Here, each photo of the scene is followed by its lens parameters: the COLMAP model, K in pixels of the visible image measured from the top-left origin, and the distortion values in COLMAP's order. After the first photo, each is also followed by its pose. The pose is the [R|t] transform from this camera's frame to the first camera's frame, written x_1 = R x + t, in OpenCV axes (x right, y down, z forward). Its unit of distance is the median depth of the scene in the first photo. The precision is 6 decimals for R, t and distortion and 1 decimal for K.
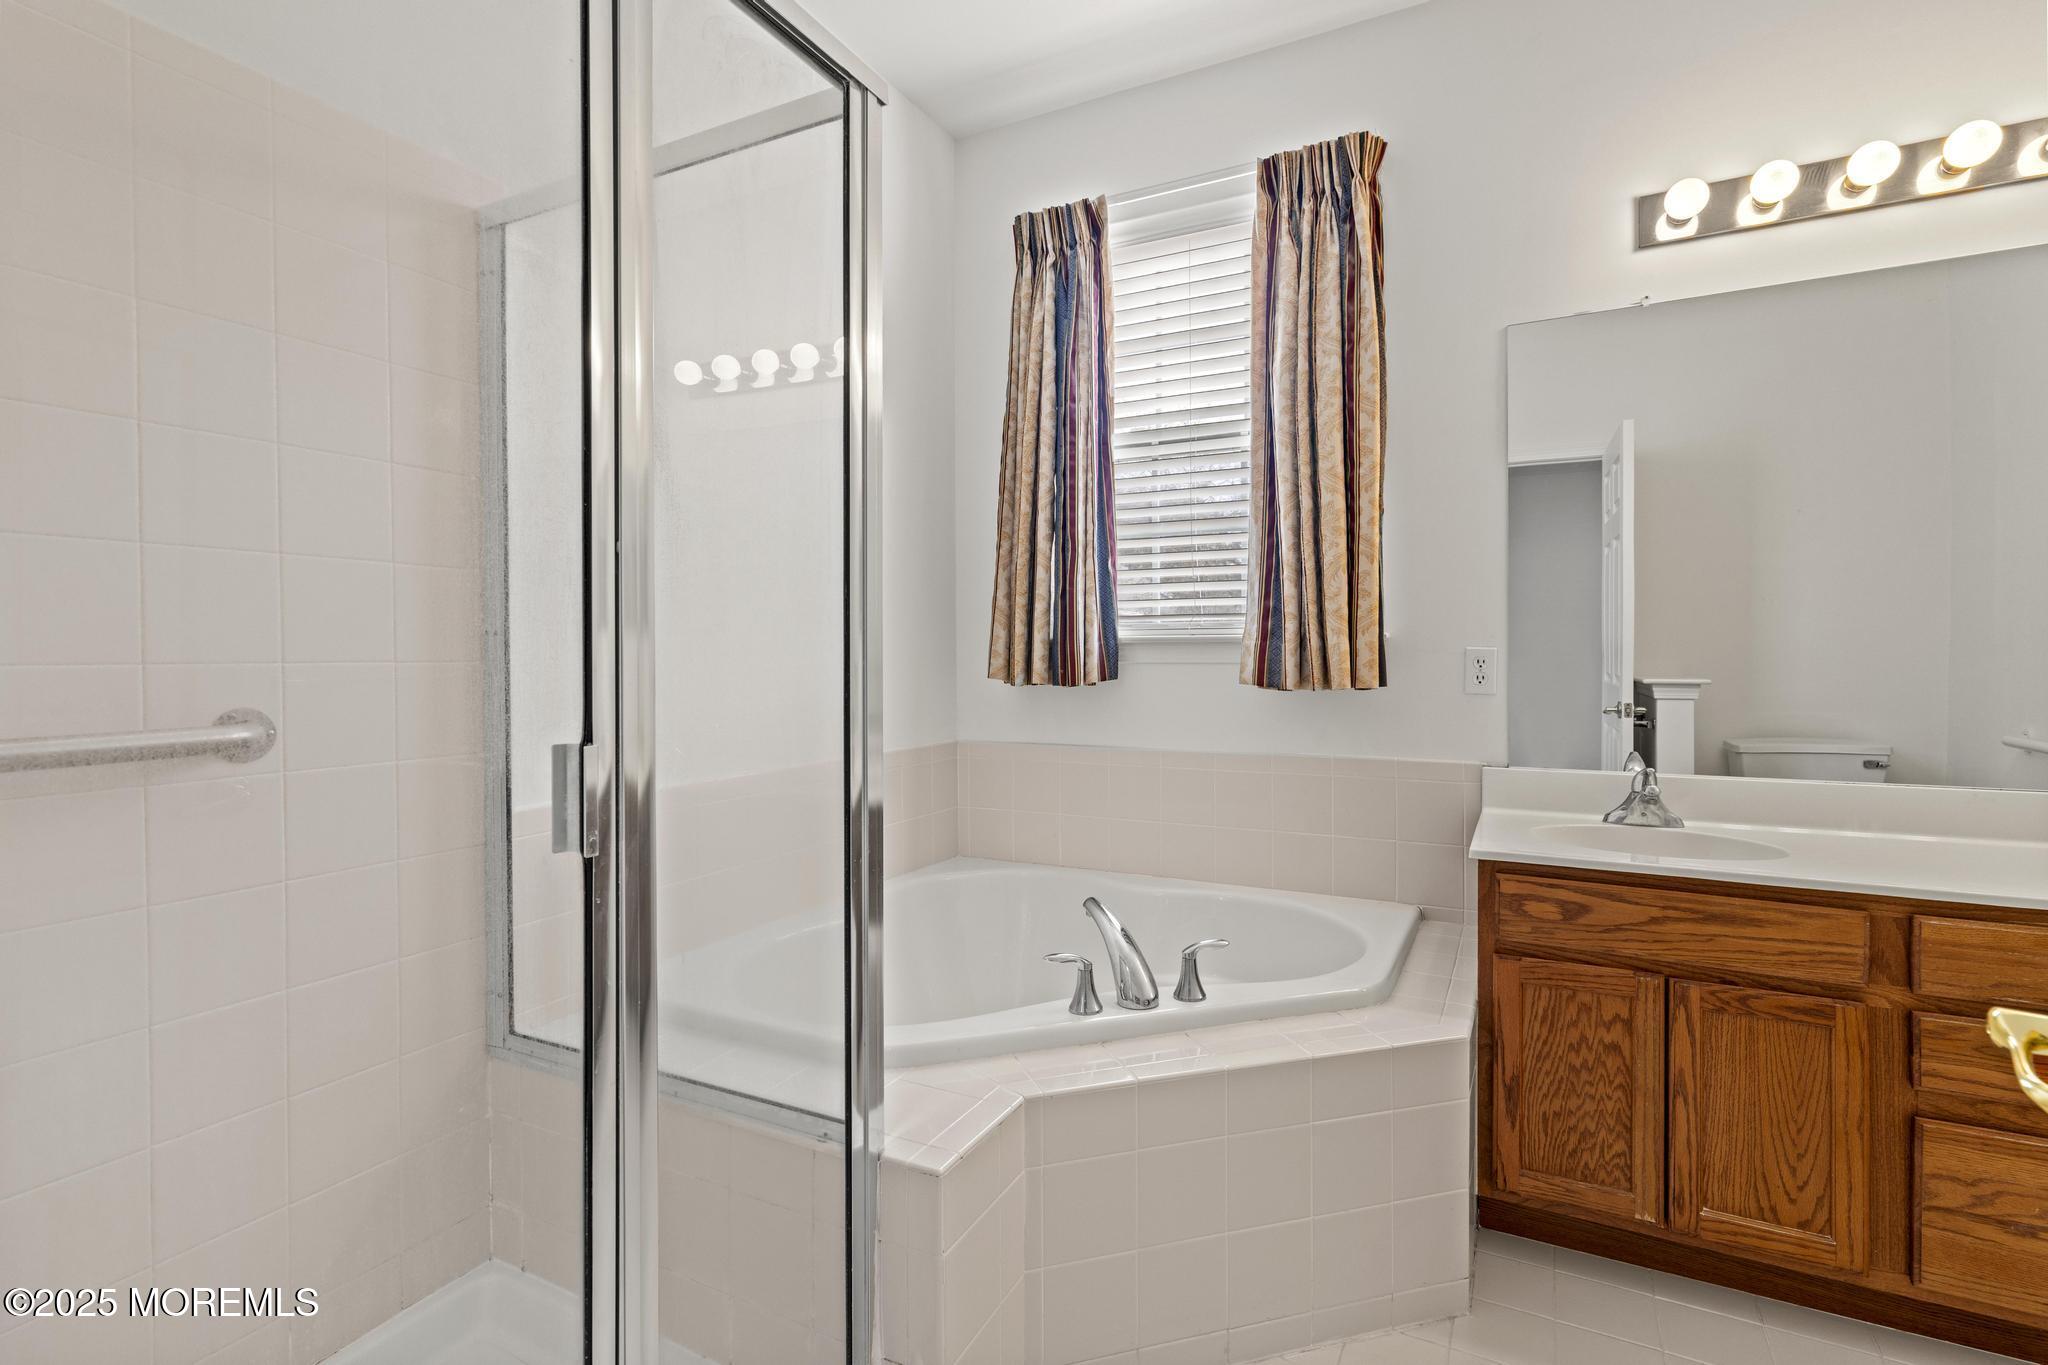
lens RADIAL K [[986.4, 0, 1017.0], [0, 986.4, 670.0], [0, 0, 1]] dist [0.000550, -0.000082]
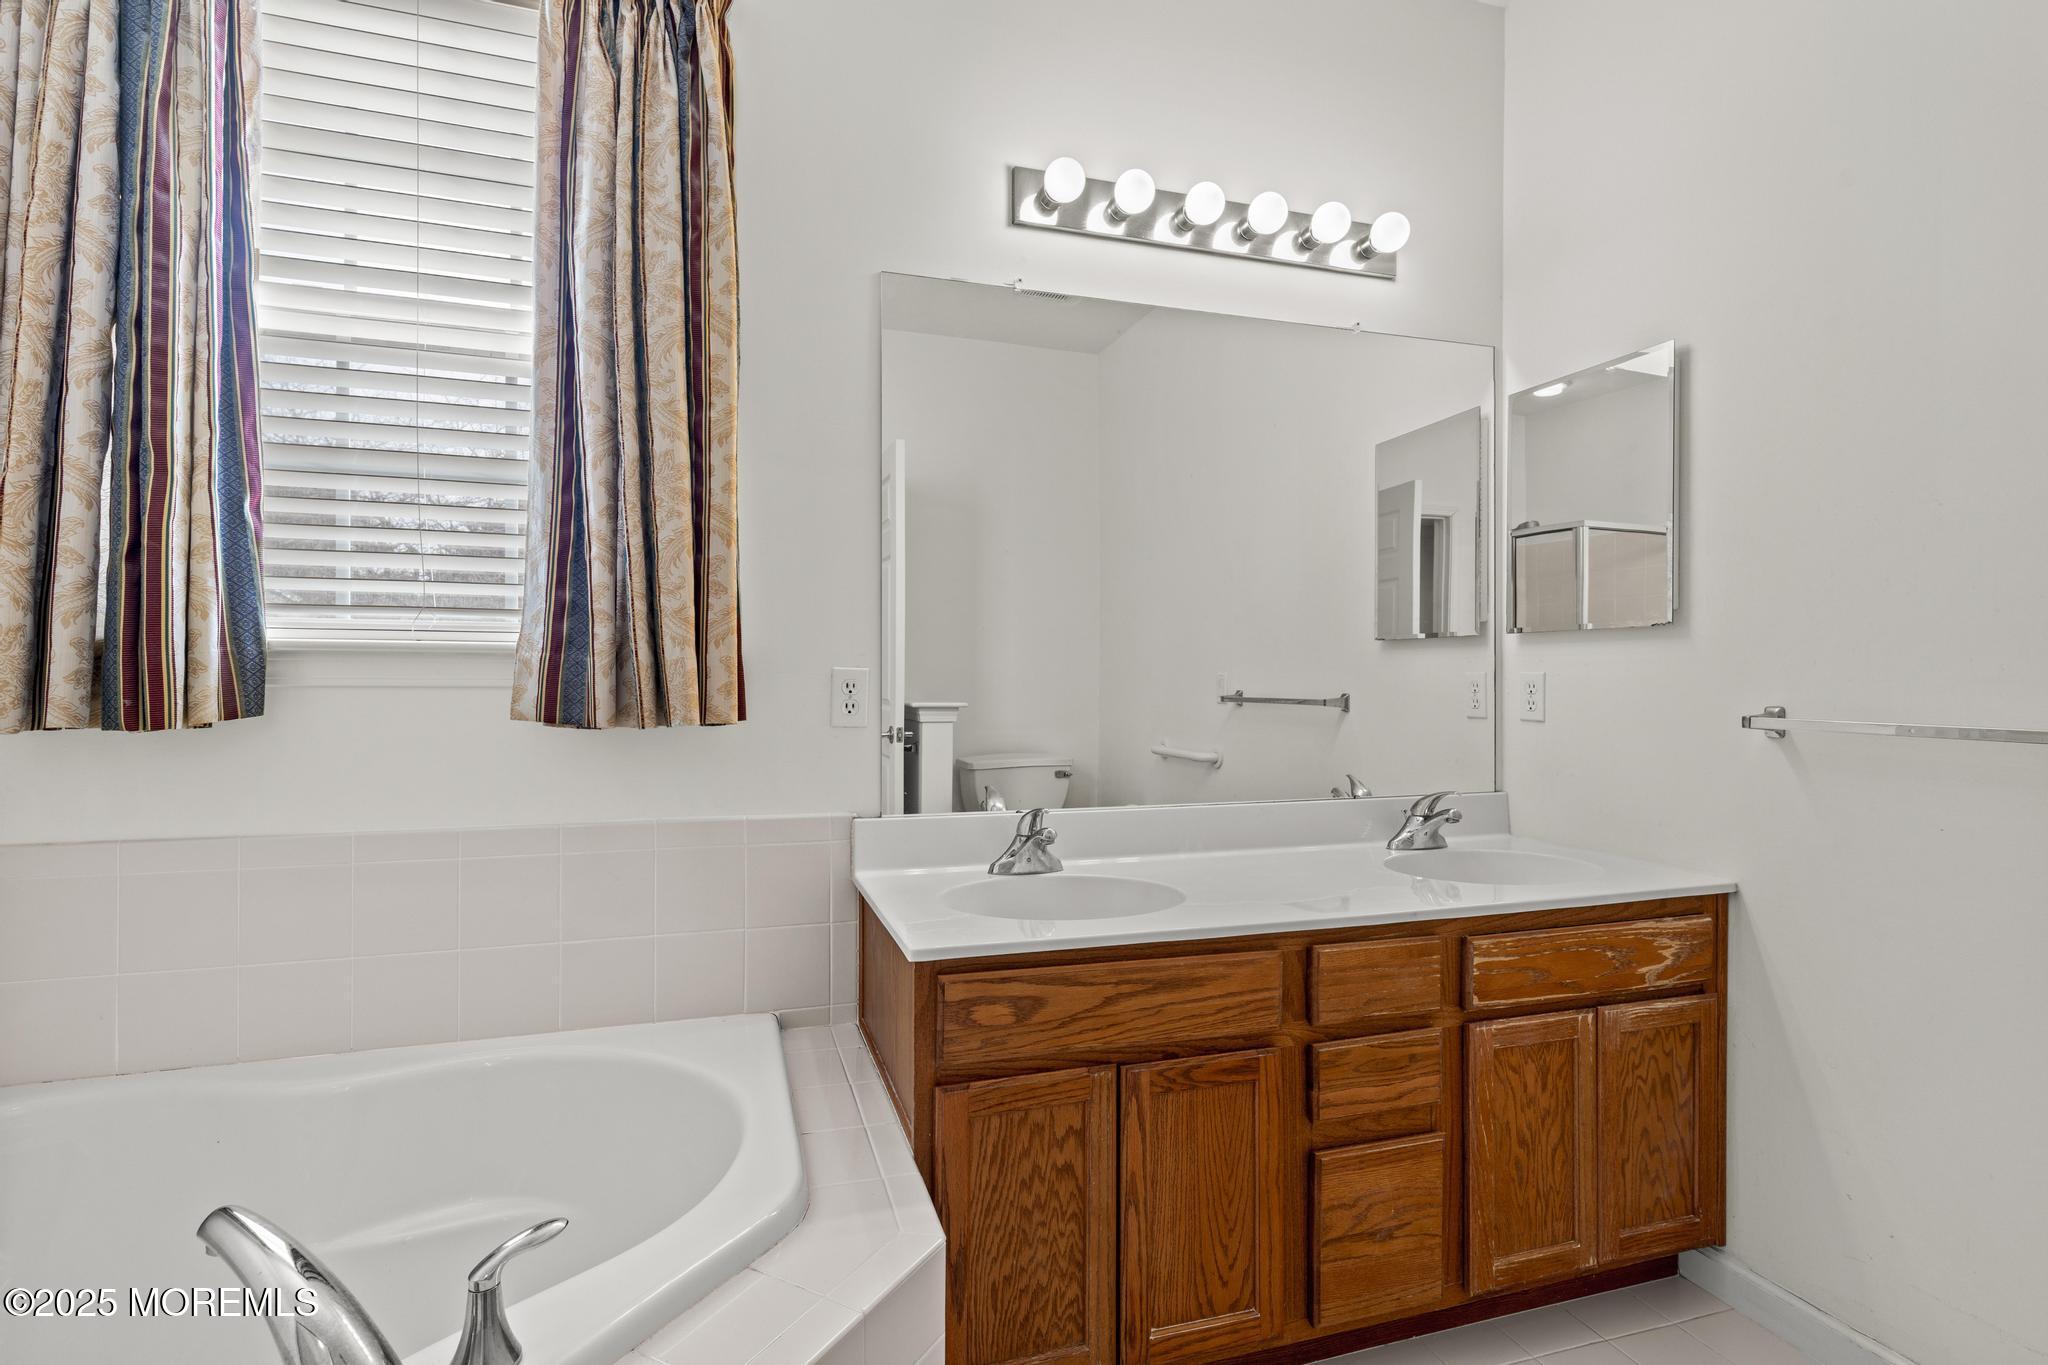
lens RADIAL K [[972.0, 0, 1023.4], [0, 972.0, 675.4], [0, 0, 1]] dist [0.003863, -0.001307]
pose [[0.698722, 0.010221, 0.715320, 0.009431], [0.002636, 0.999854, -0.016862, -0.003091], [-0.715388, 0.013667, 0.698593, 0.349825]]
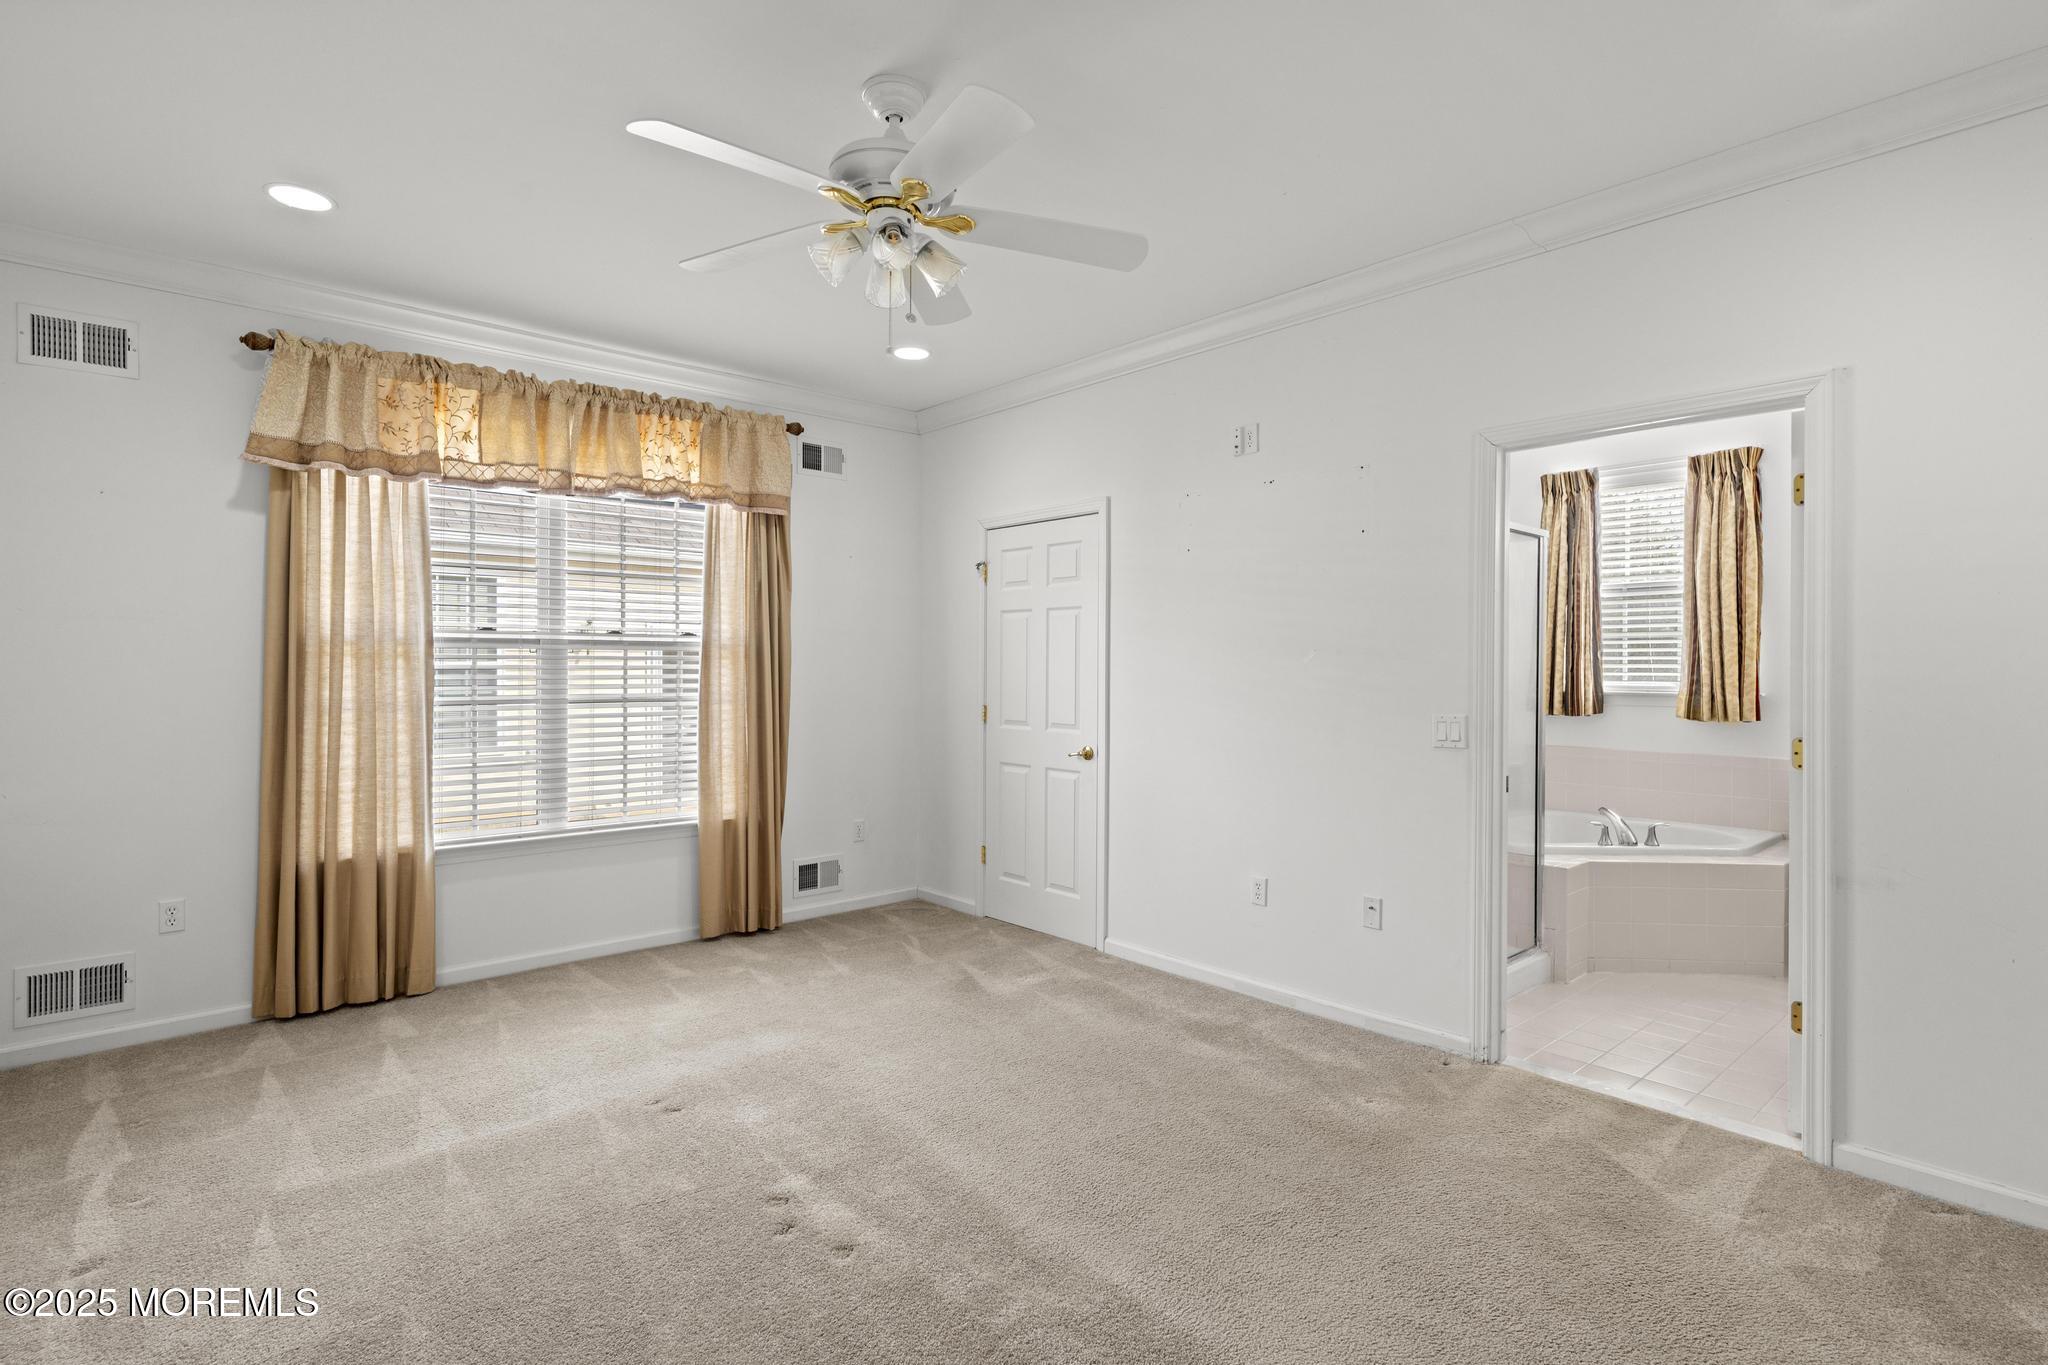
lens RADIAL K [[1009.1, 0, 1014.8], [0, 1009.1, 673.2], [0, 0, 1]] dist [0.002728, 0.000272]
pose [[0.935393, 0.006086, -0.353558, -0.317565], [-0.008553, 0.999949, -0.005414, -0.055266], [0.353507, 0.008088, 0.935397, -1.447968]]
